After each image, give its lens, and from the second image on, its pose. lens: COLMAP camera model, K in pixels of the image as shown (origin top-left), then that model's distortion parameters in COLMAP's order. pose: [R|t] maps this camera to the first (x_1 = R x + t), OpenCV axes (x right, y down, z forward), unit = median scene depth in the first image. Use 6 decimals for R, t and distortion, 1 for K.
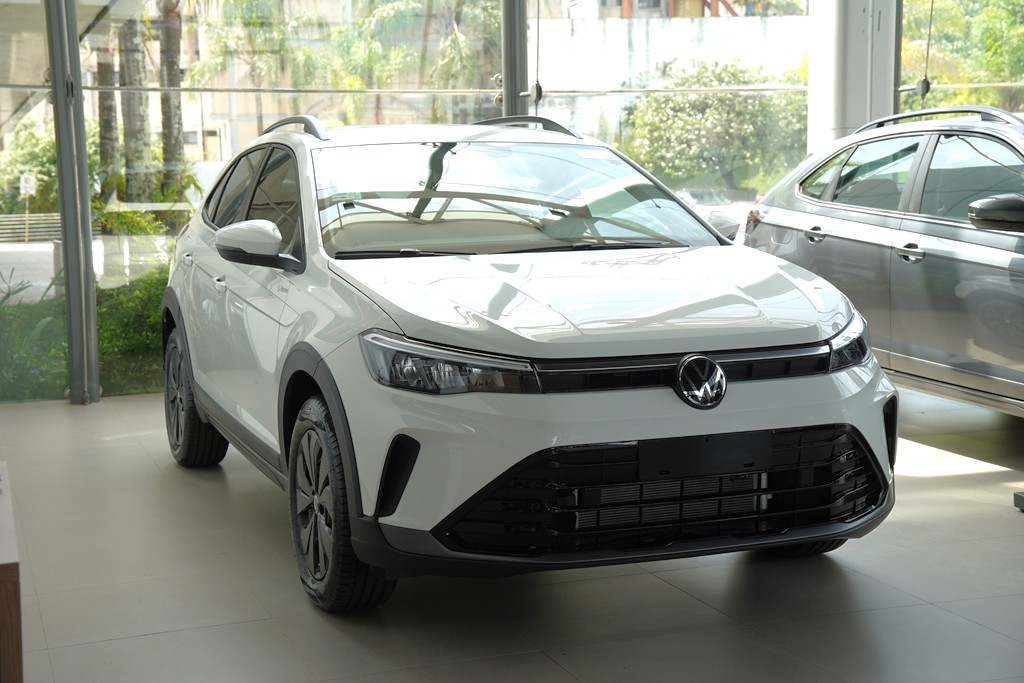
lens RADIAL K [[1569.5, 0, 512.0], [0, 1569.5, 341.5], [0, 0, 1]] dist [0.081600, 0.077189]
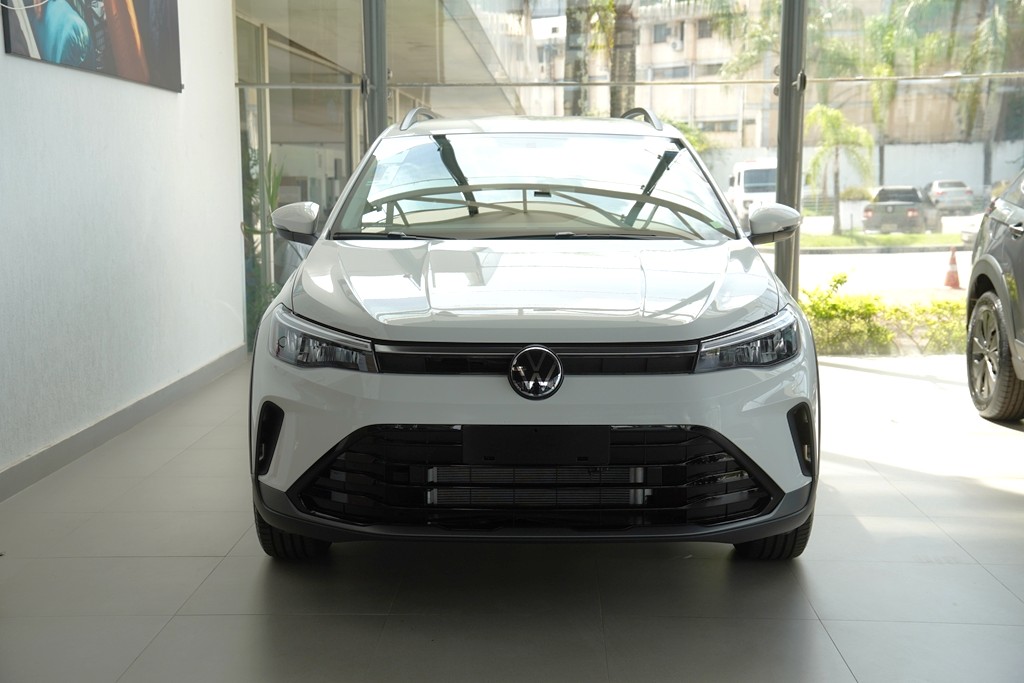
lens RADIAL K [[1416.5, 0, 512.0], [0, 1416.5, 341.5], [0, 0, 1]] dist [0.257629, 0.054448]
pose [[0.926556, 0.060218, -0.371306, 0.395122], [-0.052409, 0.998141, 0.031098, -0.020062], [0.372489, -0.009355, 0.927989, 0.119341]]
